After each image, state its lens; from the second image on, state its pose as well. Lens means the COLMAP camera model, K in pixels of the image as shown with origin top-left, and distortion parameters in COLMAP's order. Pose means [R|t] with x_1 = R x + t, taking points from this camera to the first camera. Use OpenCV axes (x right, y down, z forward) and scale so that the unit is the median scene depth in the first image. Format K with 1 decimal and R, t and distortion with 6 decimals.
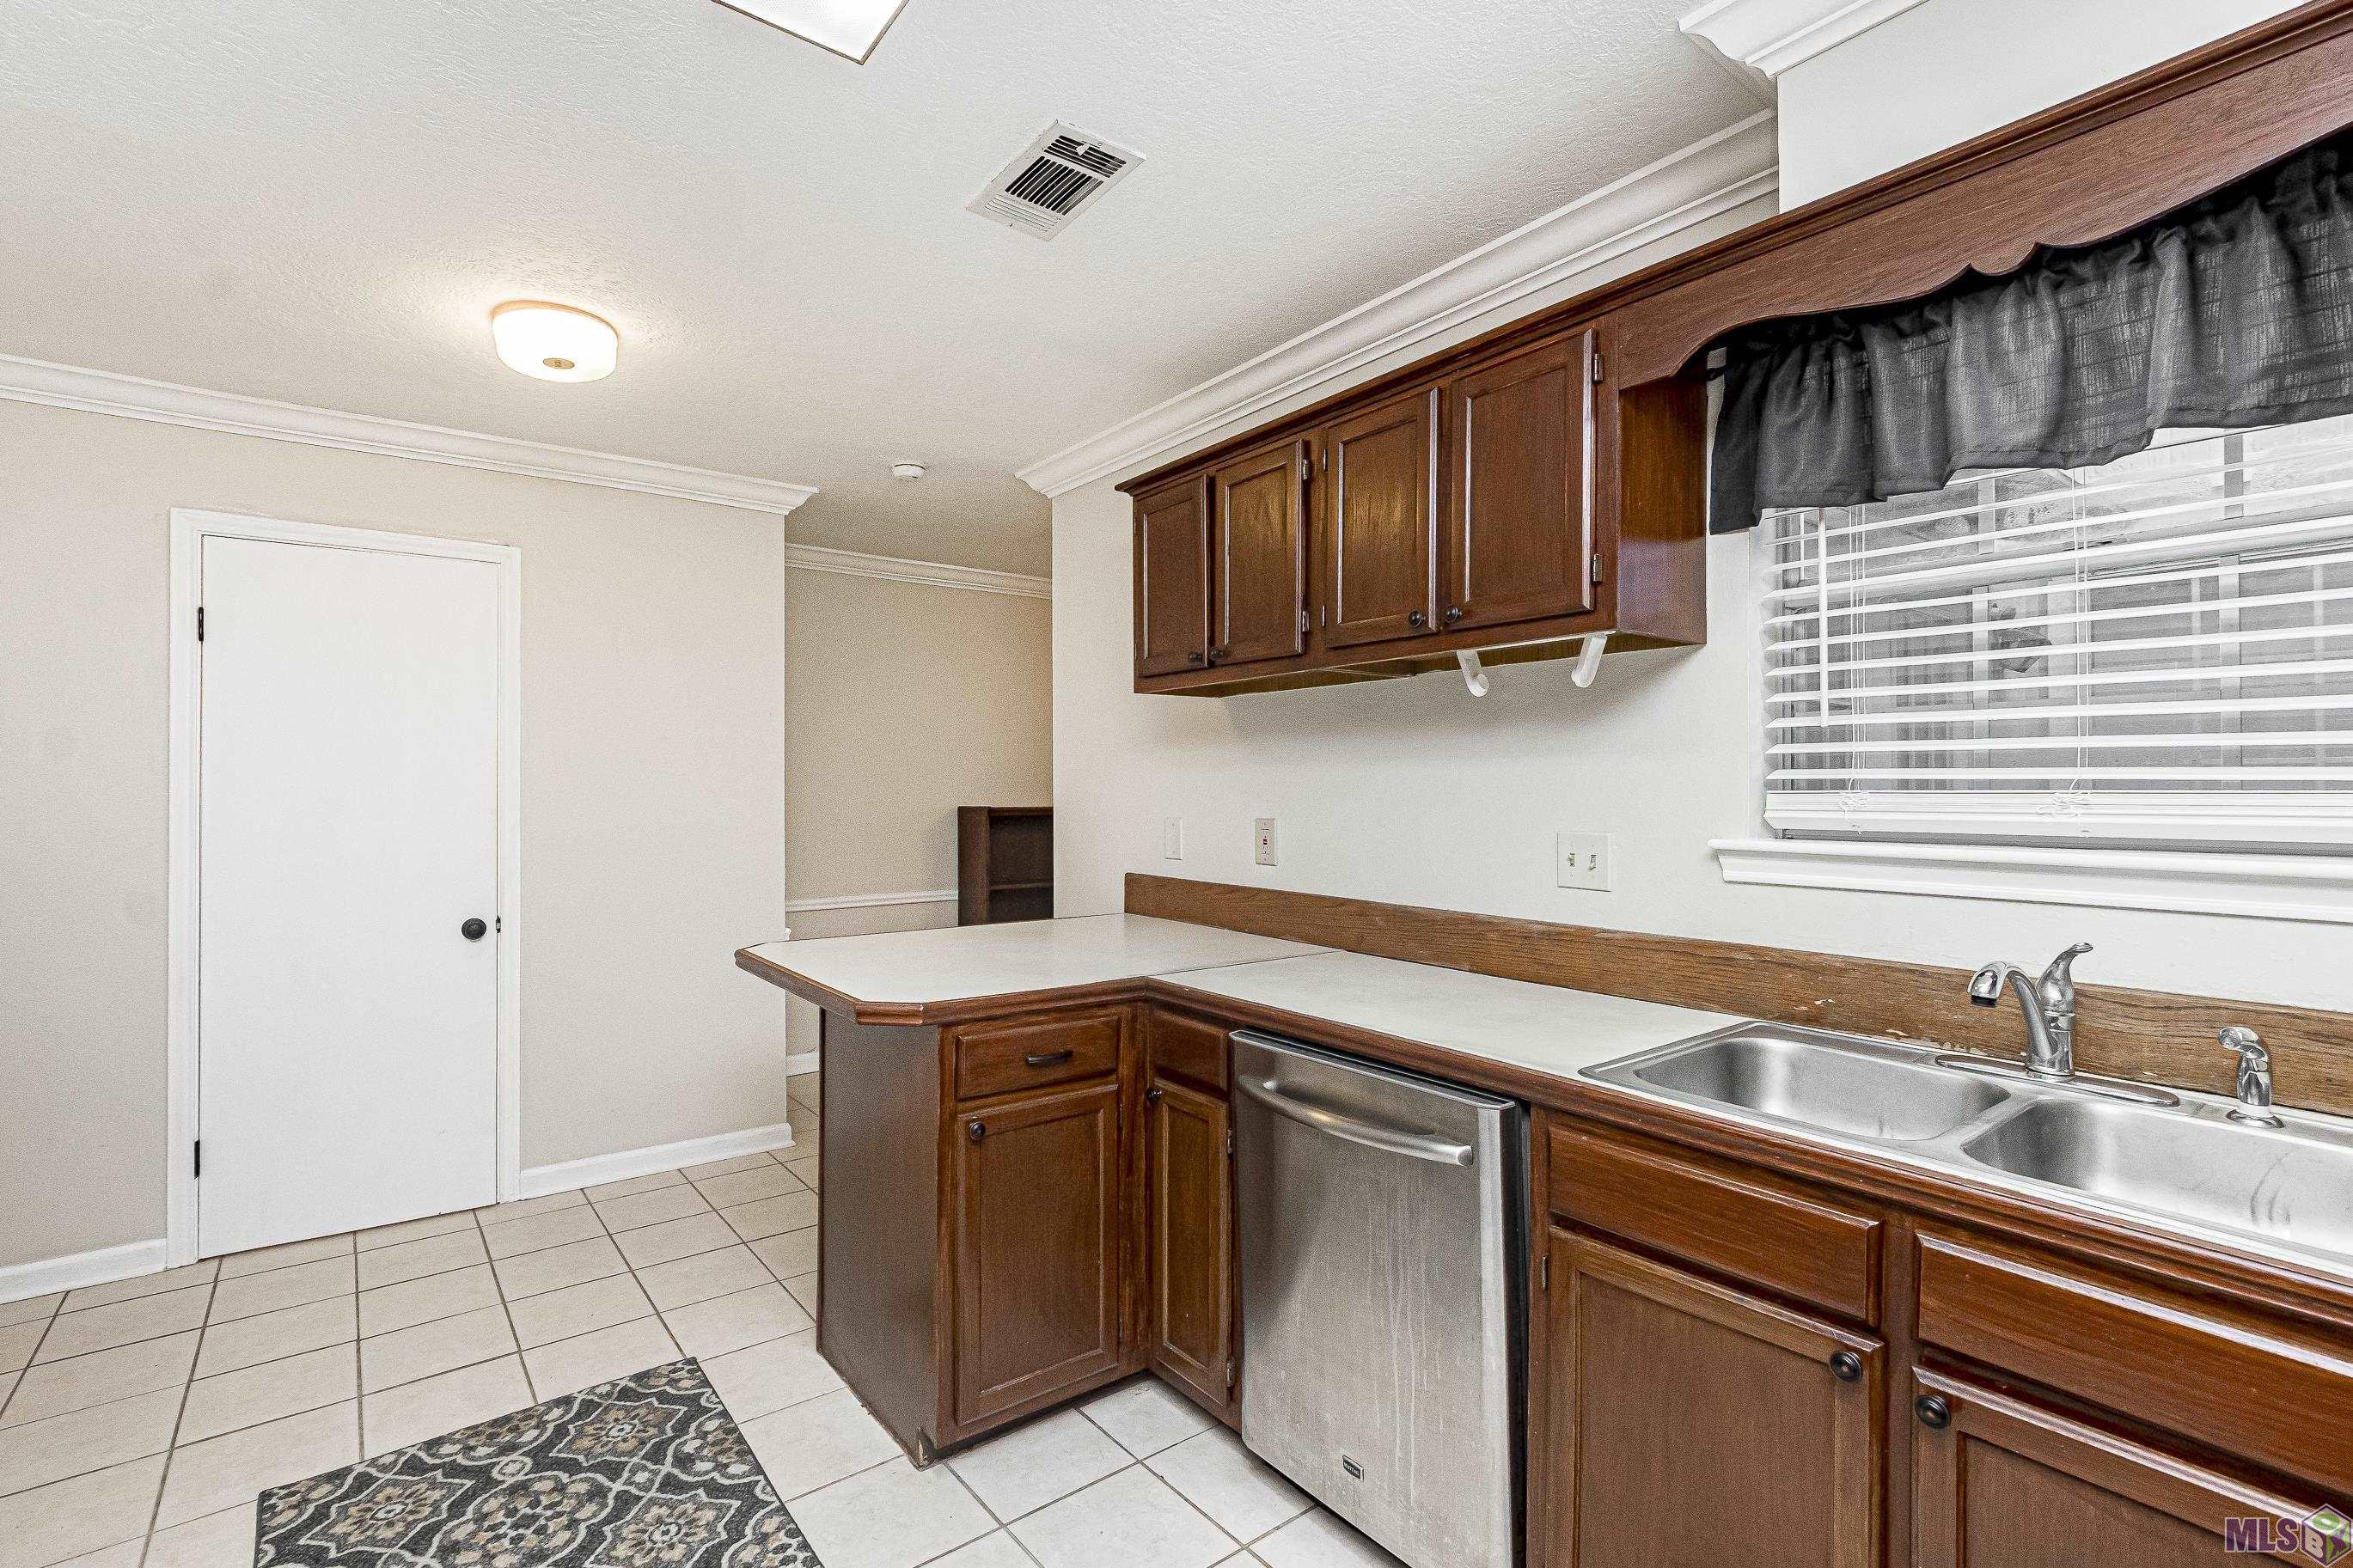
lens RADIAL K [[1050.2, 0, 1179.0], [0, 1050.2, 785.8], [0, 0, 1]] dist [0.000159, -0.000360]
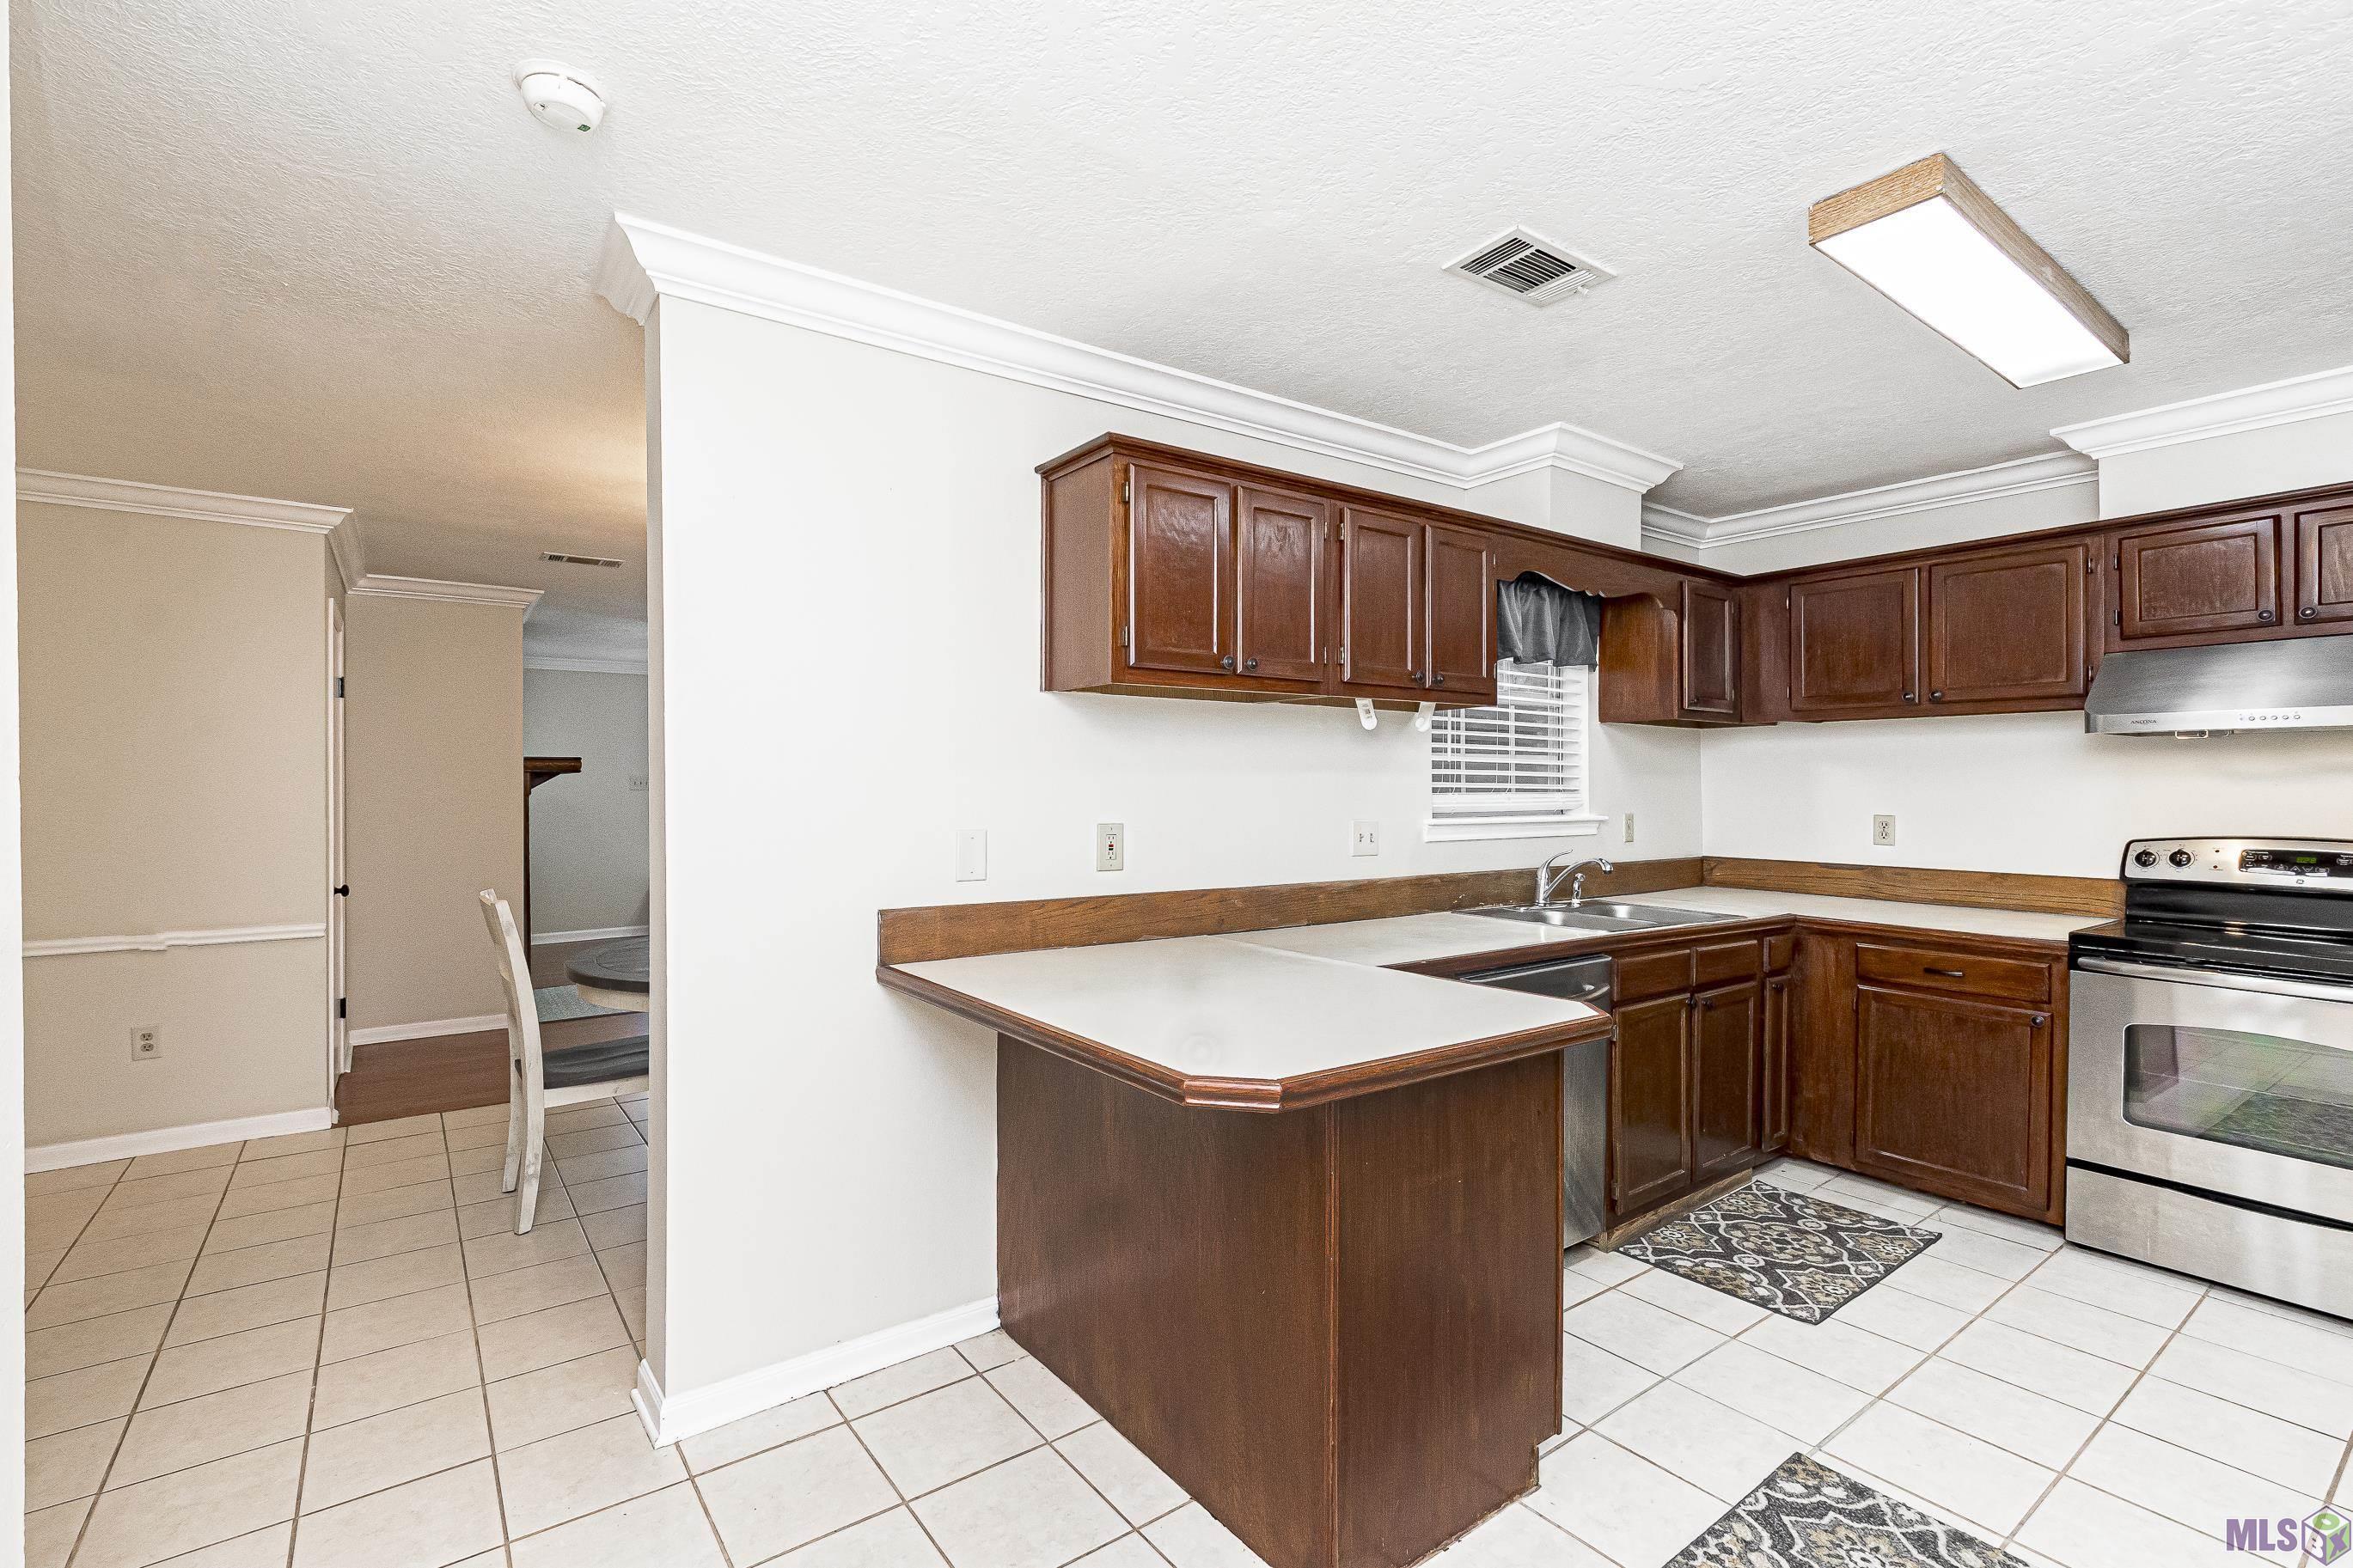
lens RADIAL K [[1050.2, 0, 1176.6], [0, 1050.2, 791.0], [0, 0, 1]] dist [0.000159, -0.000360]
pose [[0.049038, -0.004637, 0.998786, -1.374674], [-0.003783, 0.999981, 0.004829, -0.006425], [-0.998790, -0.004015, 0.049019, 1.376503]]
